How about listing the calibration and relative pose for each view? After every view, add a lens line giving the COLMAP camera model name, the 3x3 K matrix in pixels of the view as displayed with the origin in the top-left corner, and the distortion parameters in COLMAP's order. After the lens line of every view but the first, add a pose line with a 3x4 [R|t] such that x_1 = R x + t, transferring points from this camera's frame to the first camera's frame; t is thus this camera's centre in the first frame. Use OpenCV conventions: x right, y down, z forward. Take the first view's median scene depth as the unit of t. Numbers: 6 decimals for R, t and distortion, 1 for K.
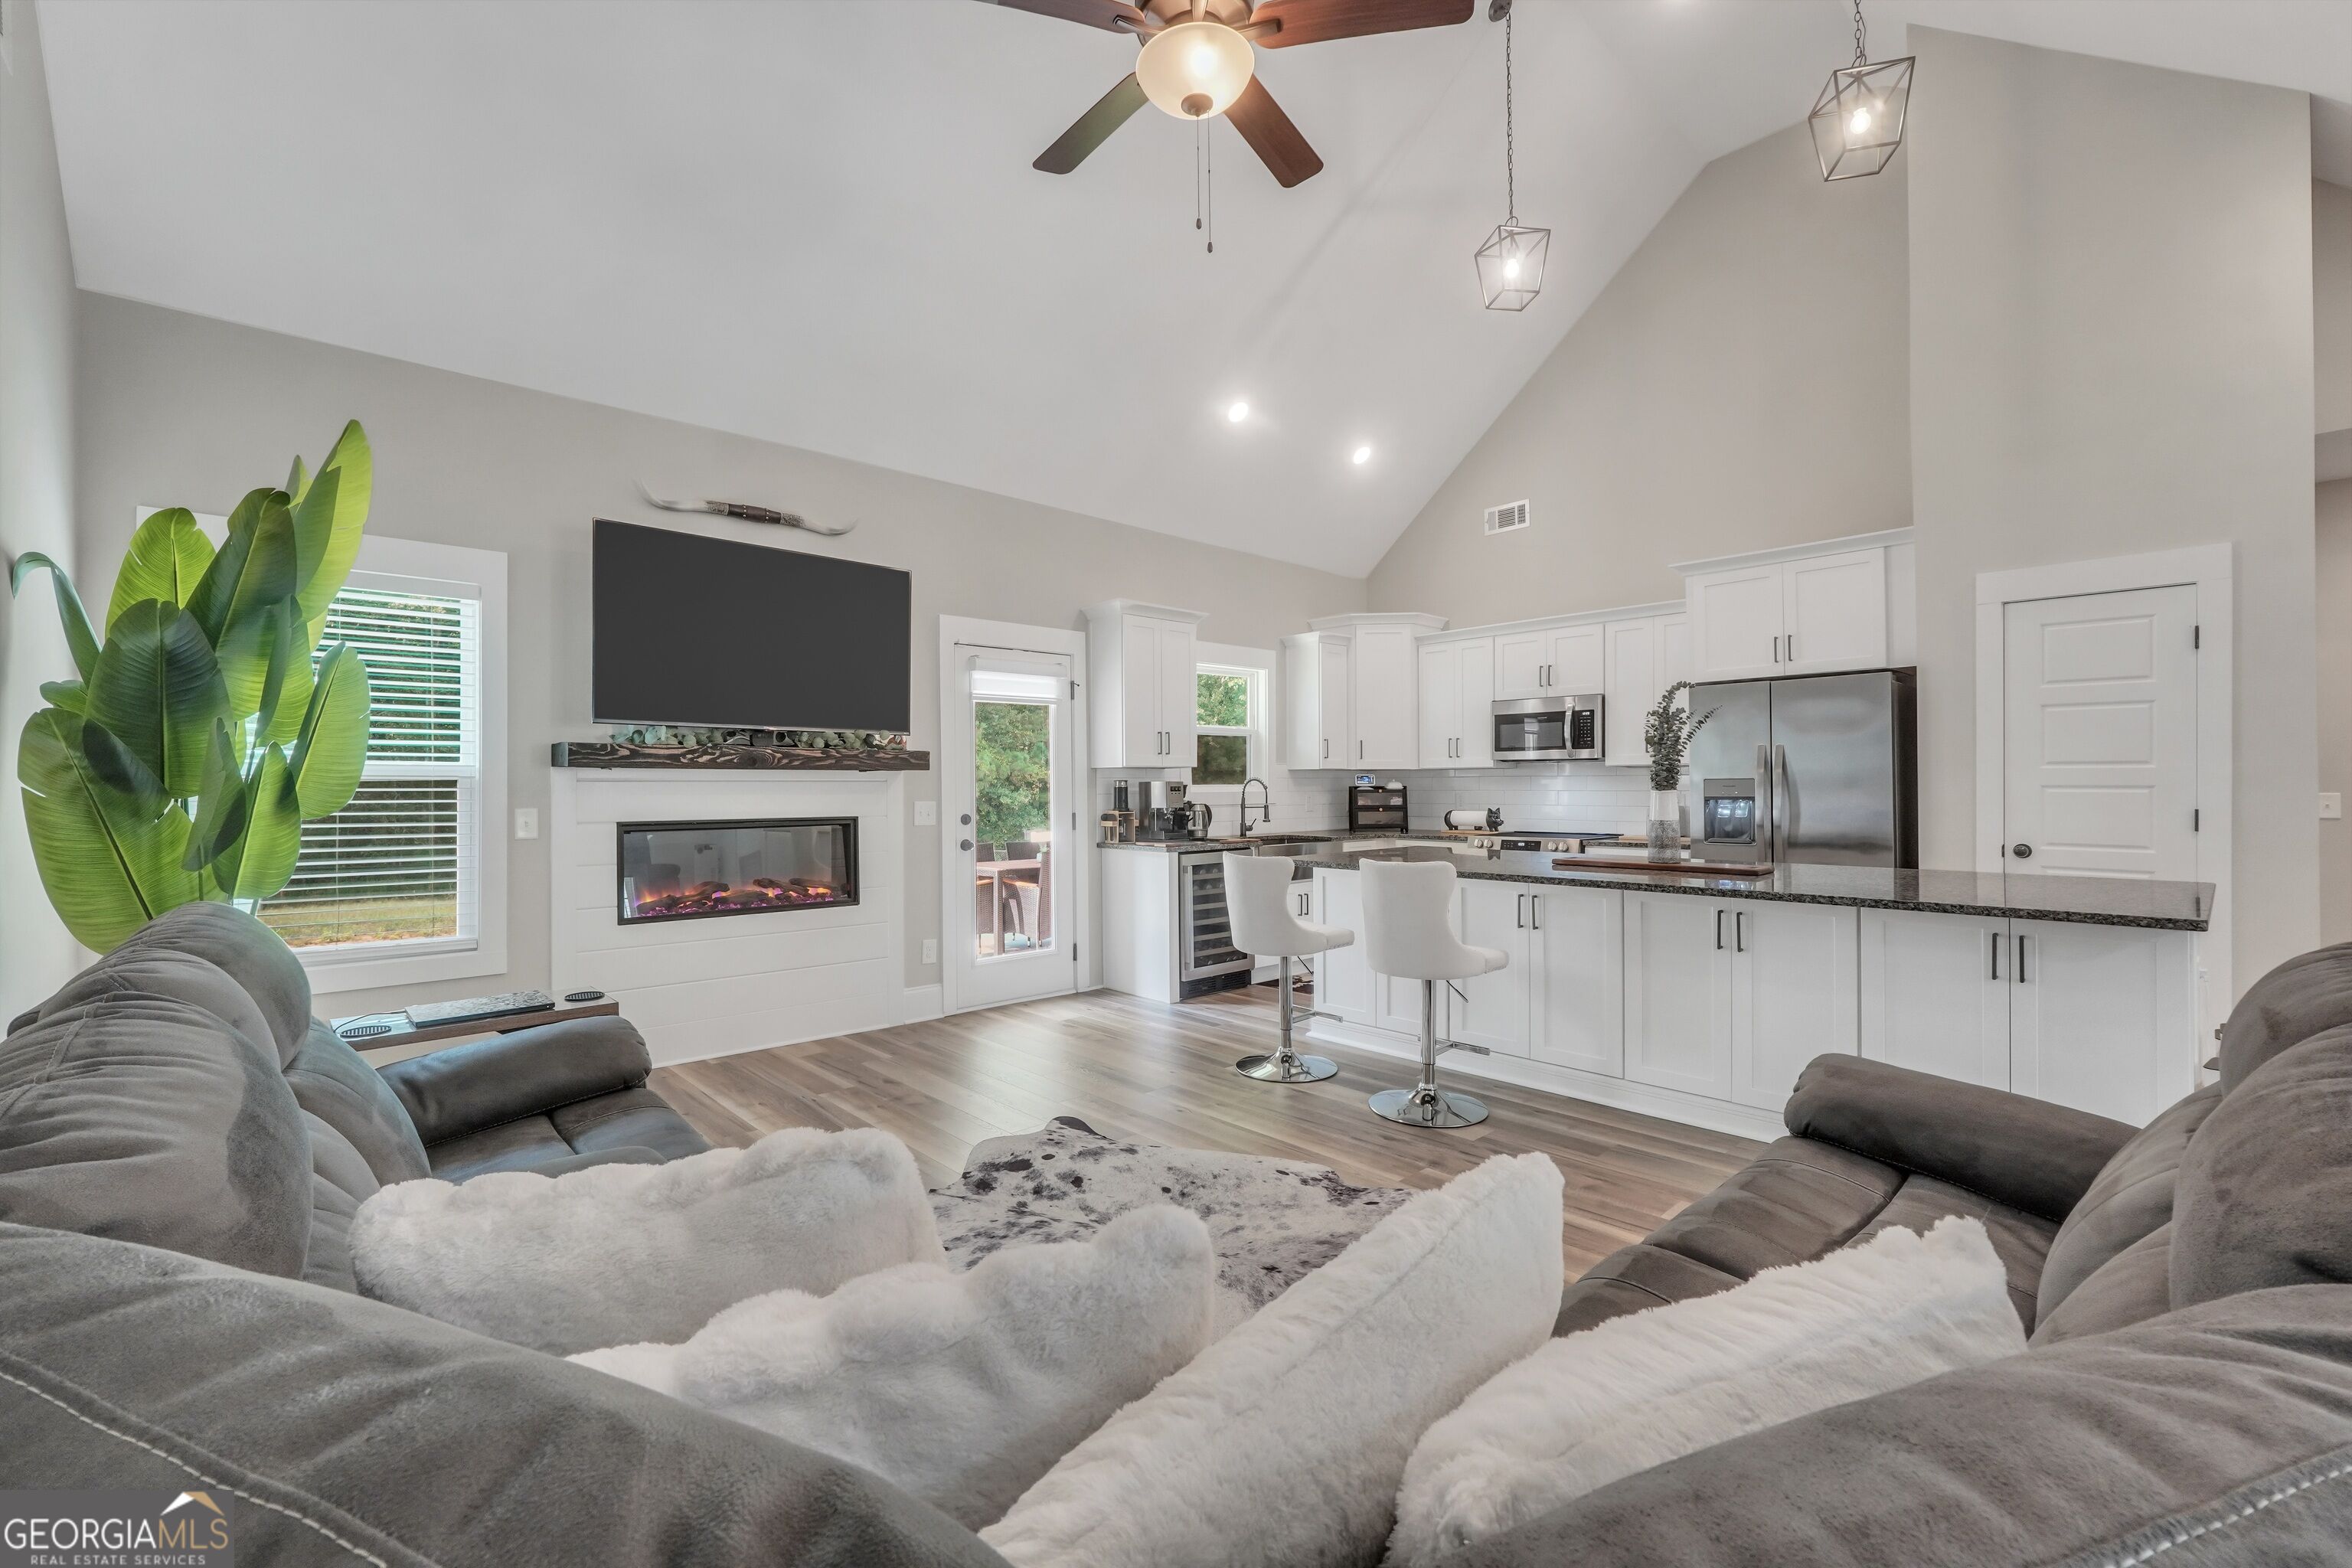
lens RADIAL K [[984.6, 0, 1161.6], [0, 984.6, 778.6], [0, 0, 1]] dist [-0.018787, 0.006116]
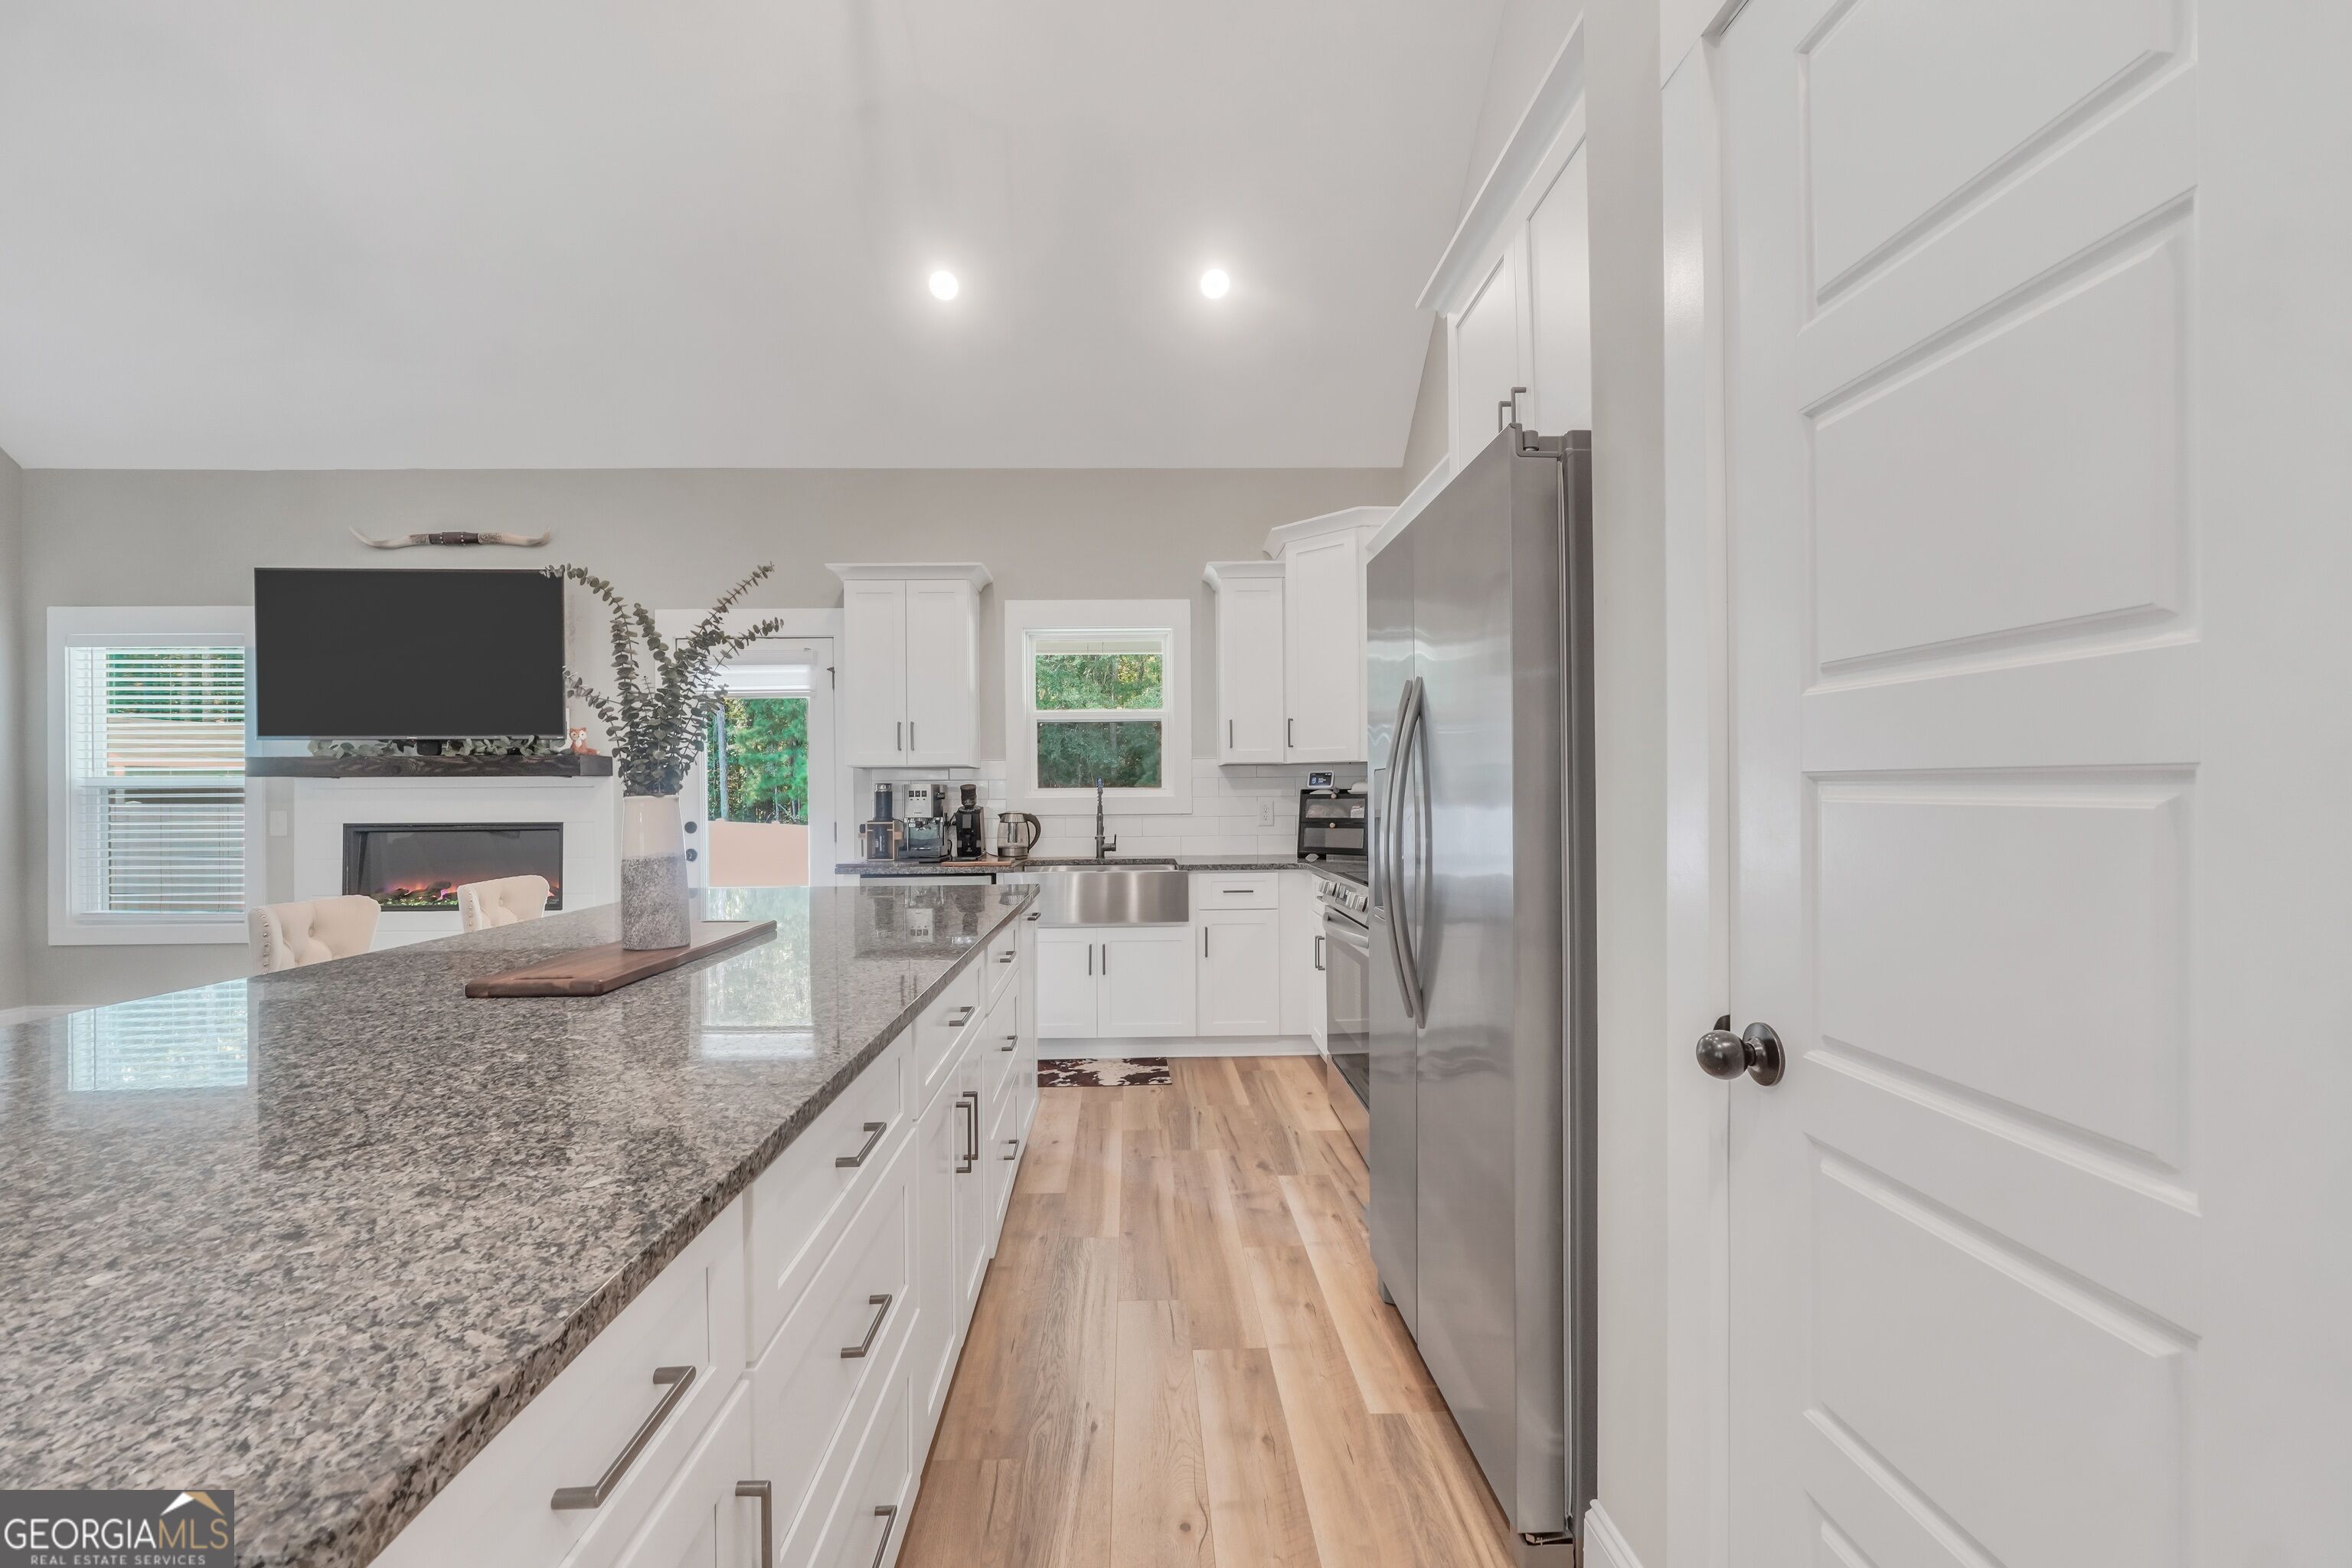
lens RADIAL K [[992.1, 0, 1148.5], [0, 992.1, 791.8], [0, 0, 1]] dist [0.000864, -0.000144]
pose [[0.751888, -0.003075, -0.659284, 0.785055], [0.009098, 0.999942, 0.005711, 0.007174], [0.659228, -0.010292, 0.751872, 0.609890]]
